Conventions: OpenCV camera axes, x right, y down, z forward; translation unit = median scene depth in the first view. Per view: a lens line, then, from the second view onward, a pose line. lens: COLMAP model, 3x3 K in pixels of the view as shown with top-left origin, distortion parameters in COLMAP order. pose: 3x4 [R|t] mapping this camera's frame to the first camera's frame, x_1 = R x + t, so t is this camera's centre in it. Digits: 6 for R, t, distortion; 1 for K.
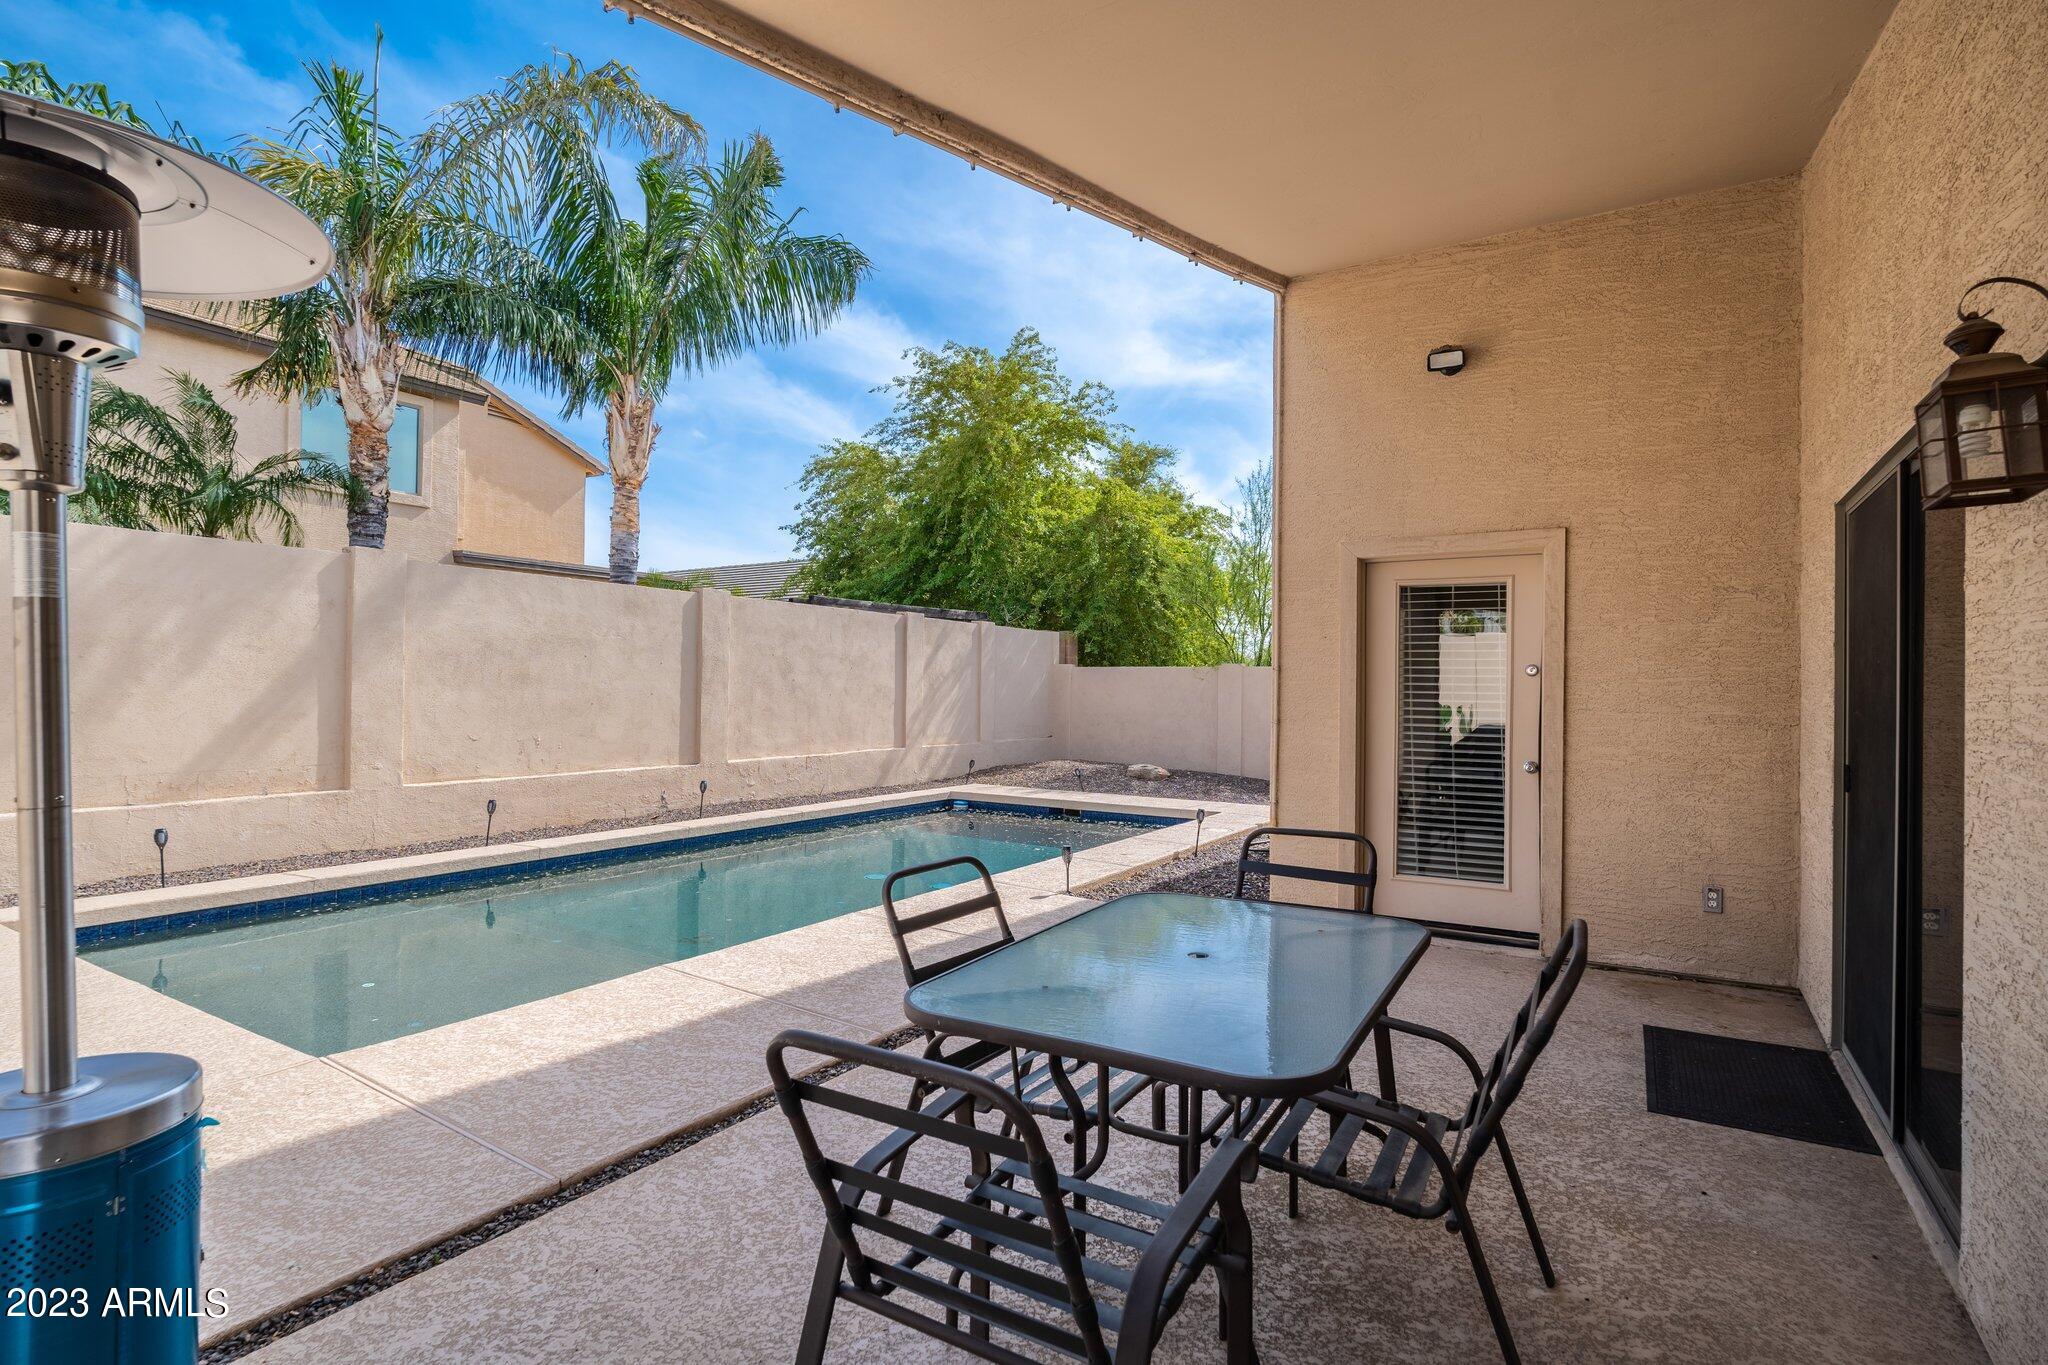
lens RADIAL K [[999.7, 0, 1018.9], [0, 999.7, 683.4], [0, 0, 1]] dist [0.002293, 0.000183]
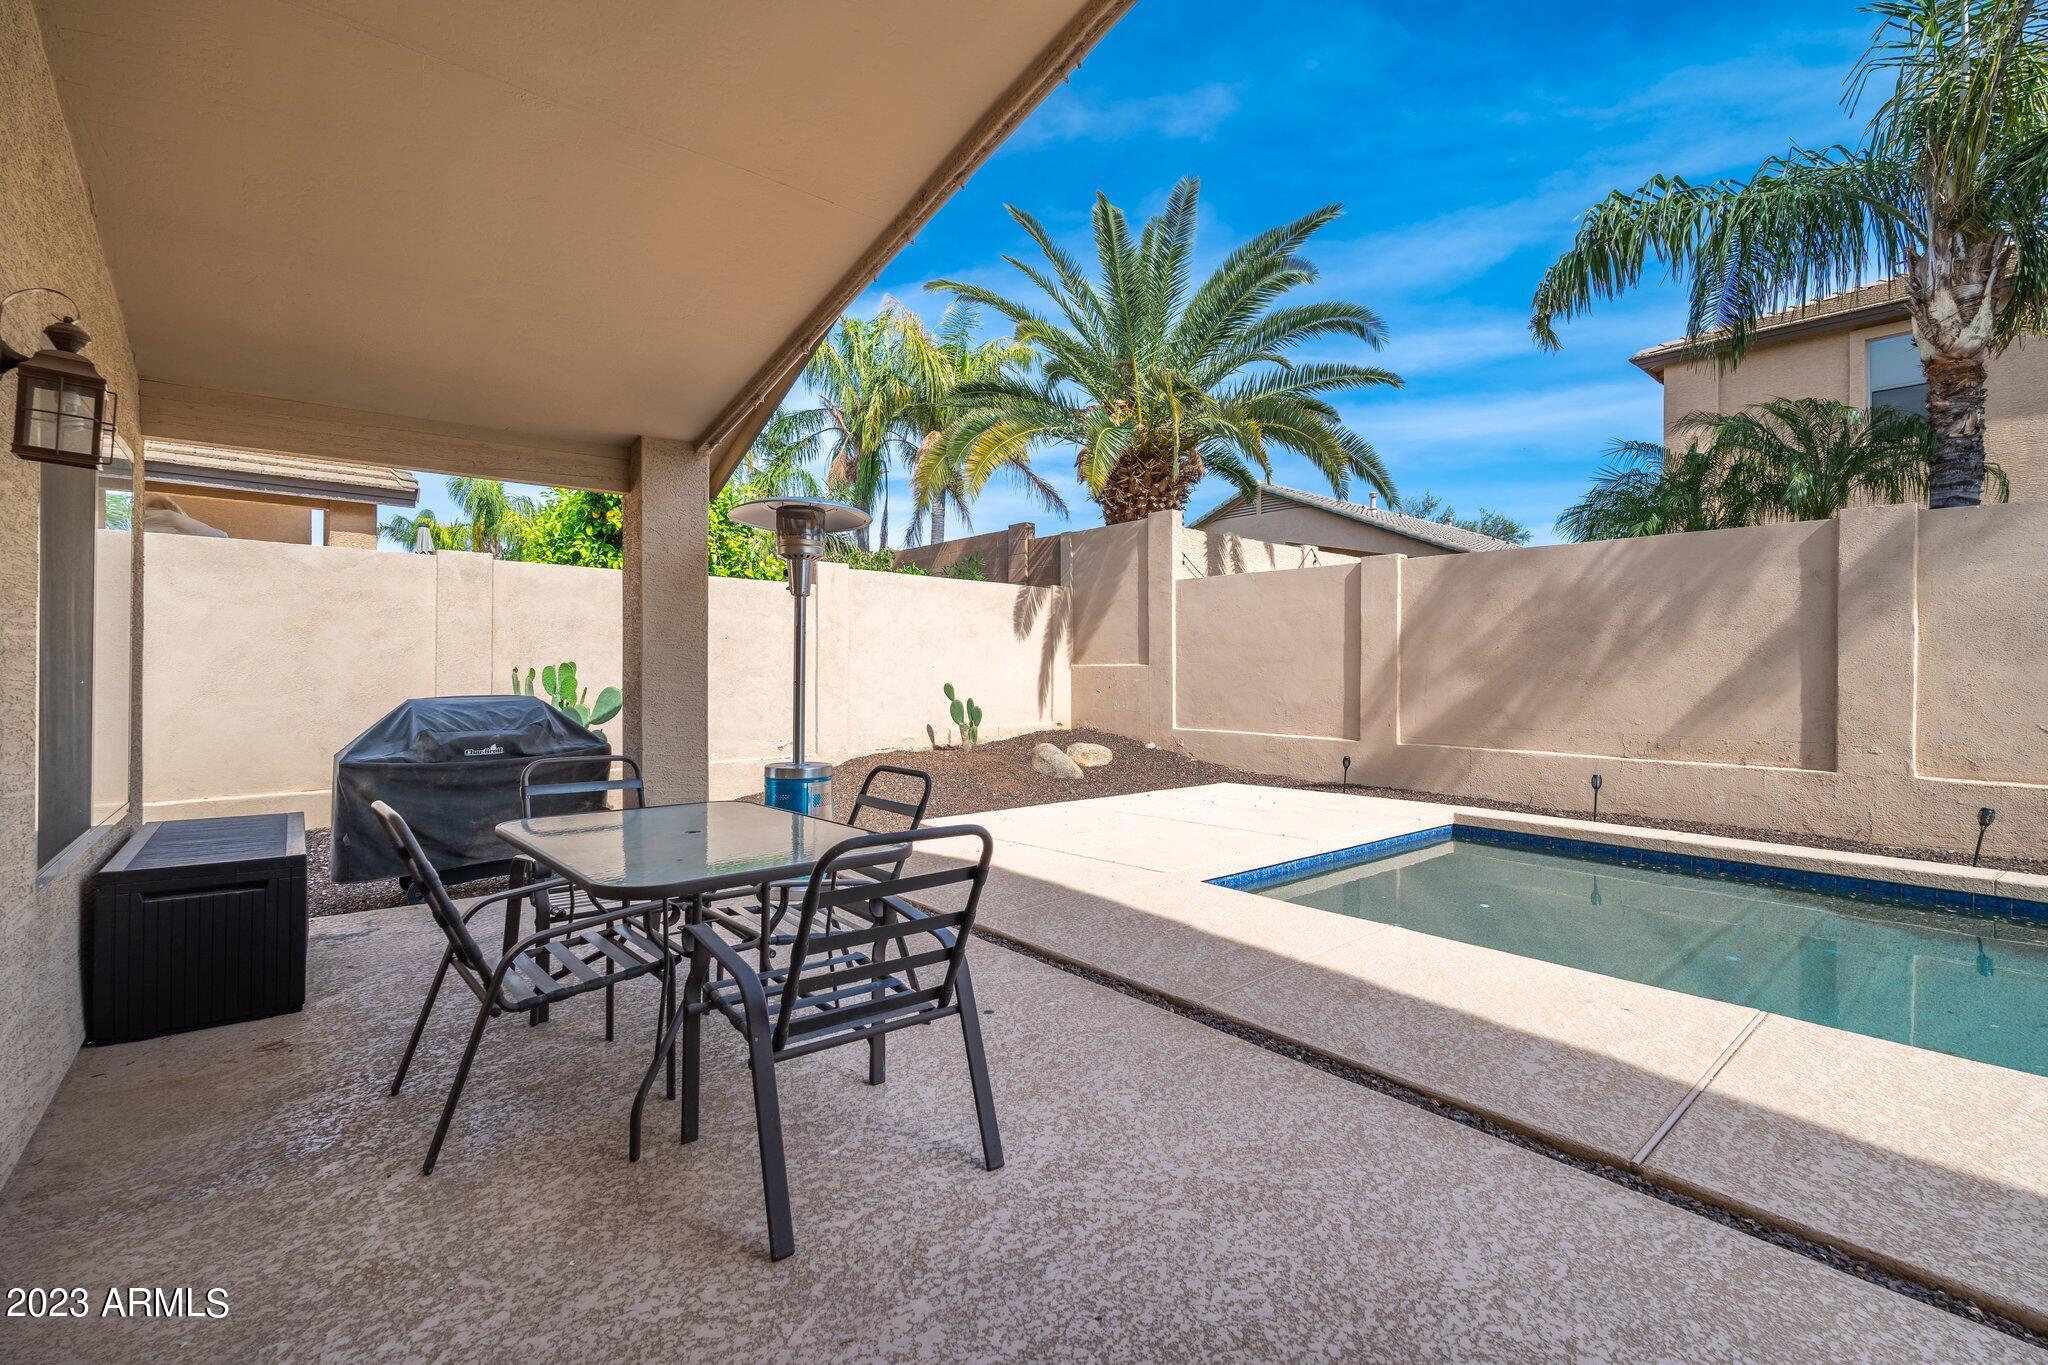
lens RADIAL K [[894.0, 0, 1028.2], [0, 894.0, 684.8], [0, 0, 1]] dist [-0.006994, 0.000501]
pose [[-0.313591, 0.004258, -0.949548, 0.348998], [-0.002187, 0.999984, 0.005207, 0.021947], [0.949555, 0.003710, -0.313577, 0.541305]]
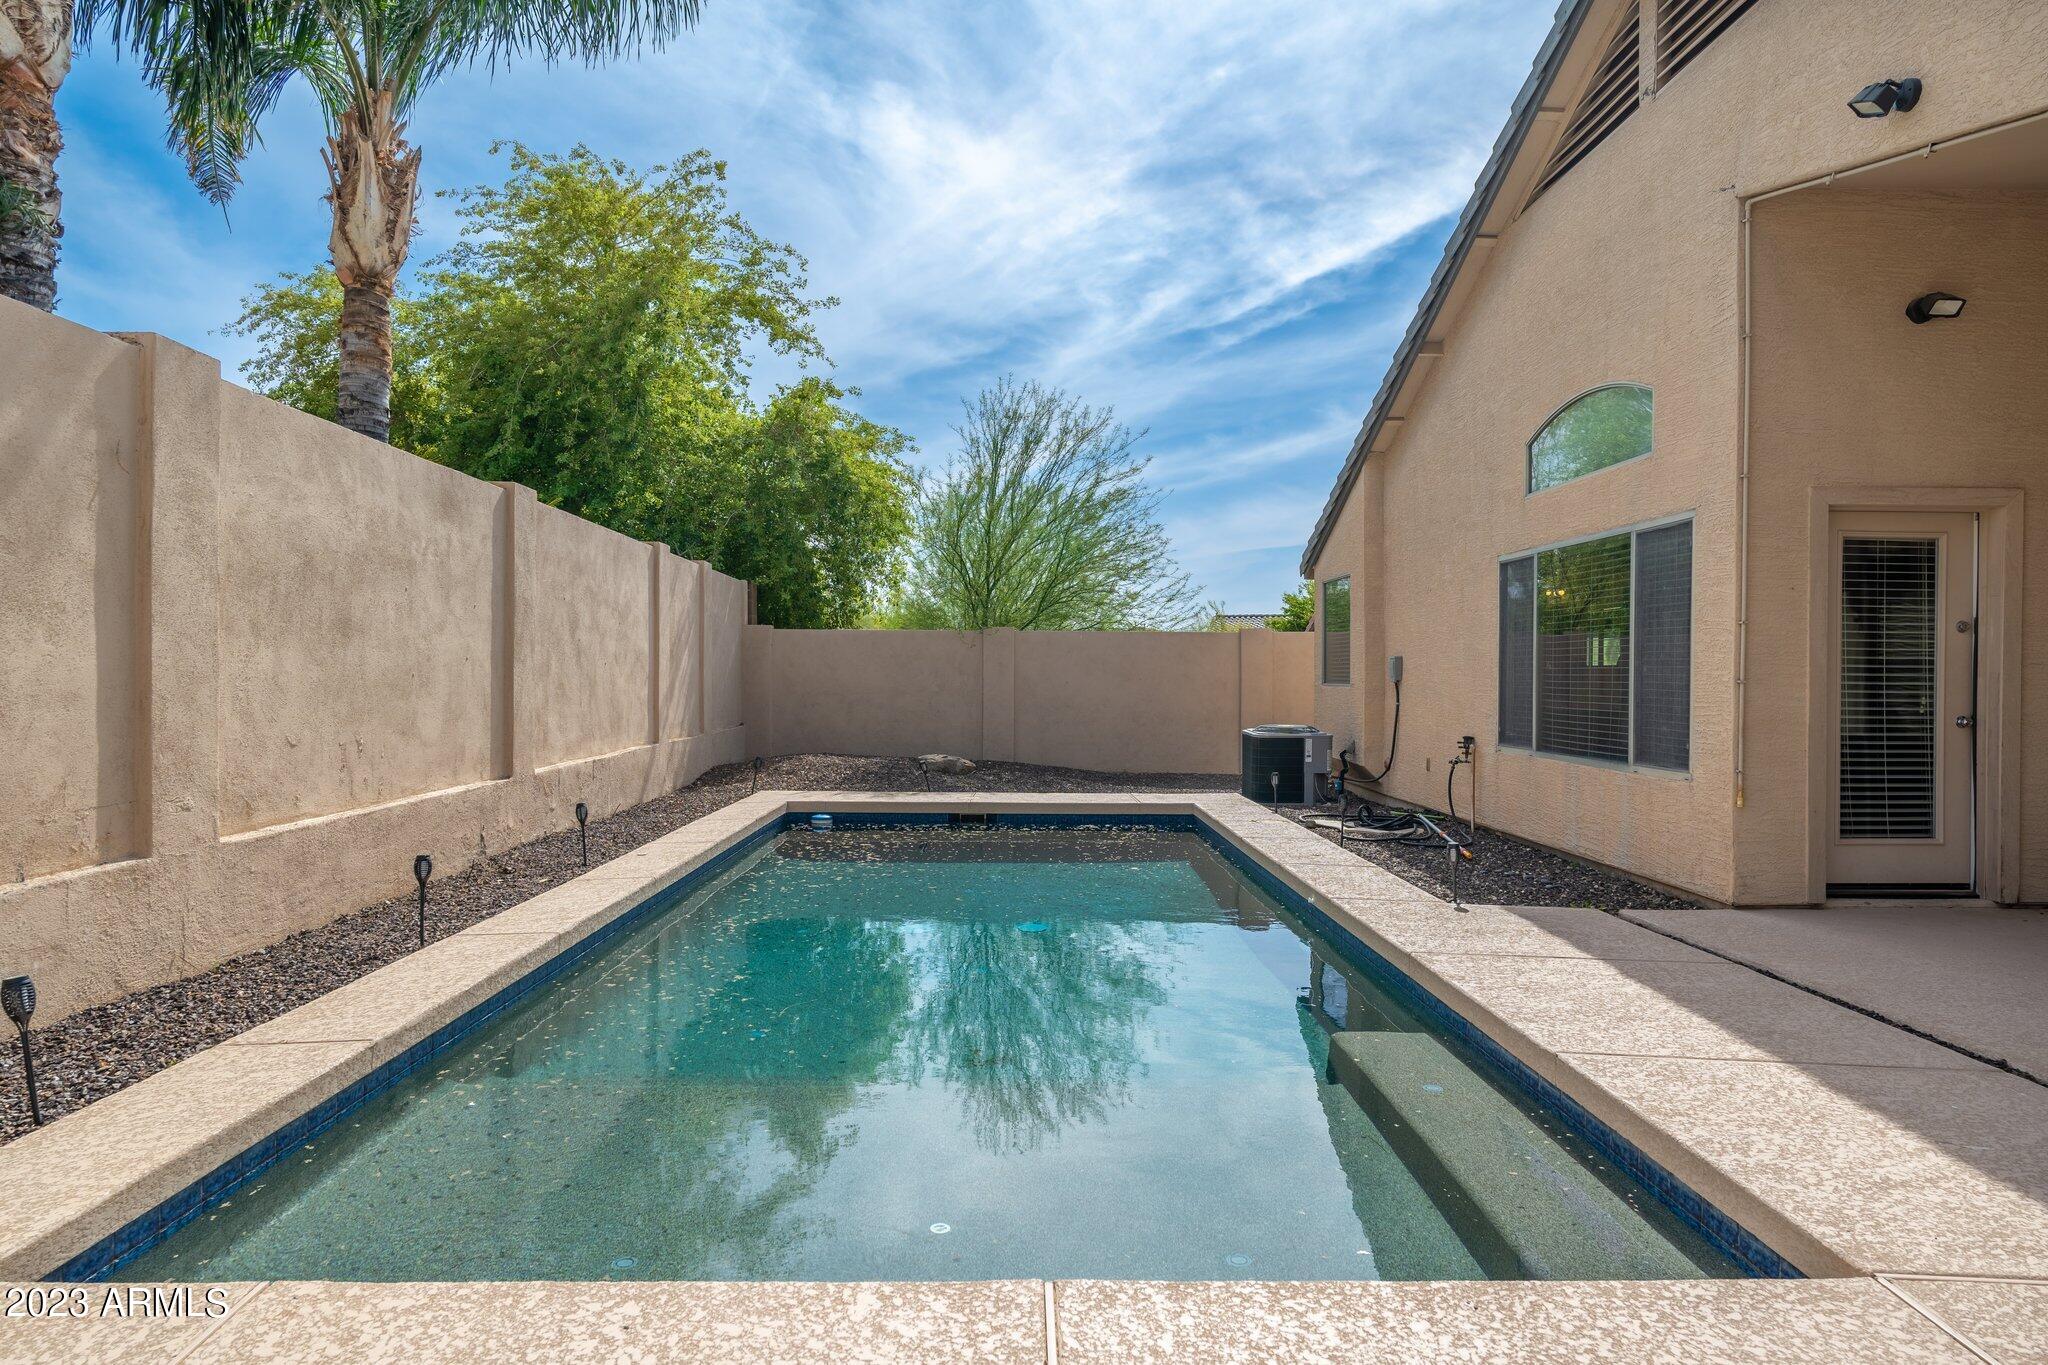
lens RADIAL K [[1244.2, 0, 1024.0], [0, 1244.2, 682.5], [0, 0, 1]] dist [0.001753, 0.001510]
pose [[0.841687, -0.009232, 0.539887, -0.633921], [-0.000929, 0.999828, 0.018546, 0.013592], [-0.539966, -0.016112, 0.841533, 0.290622]]
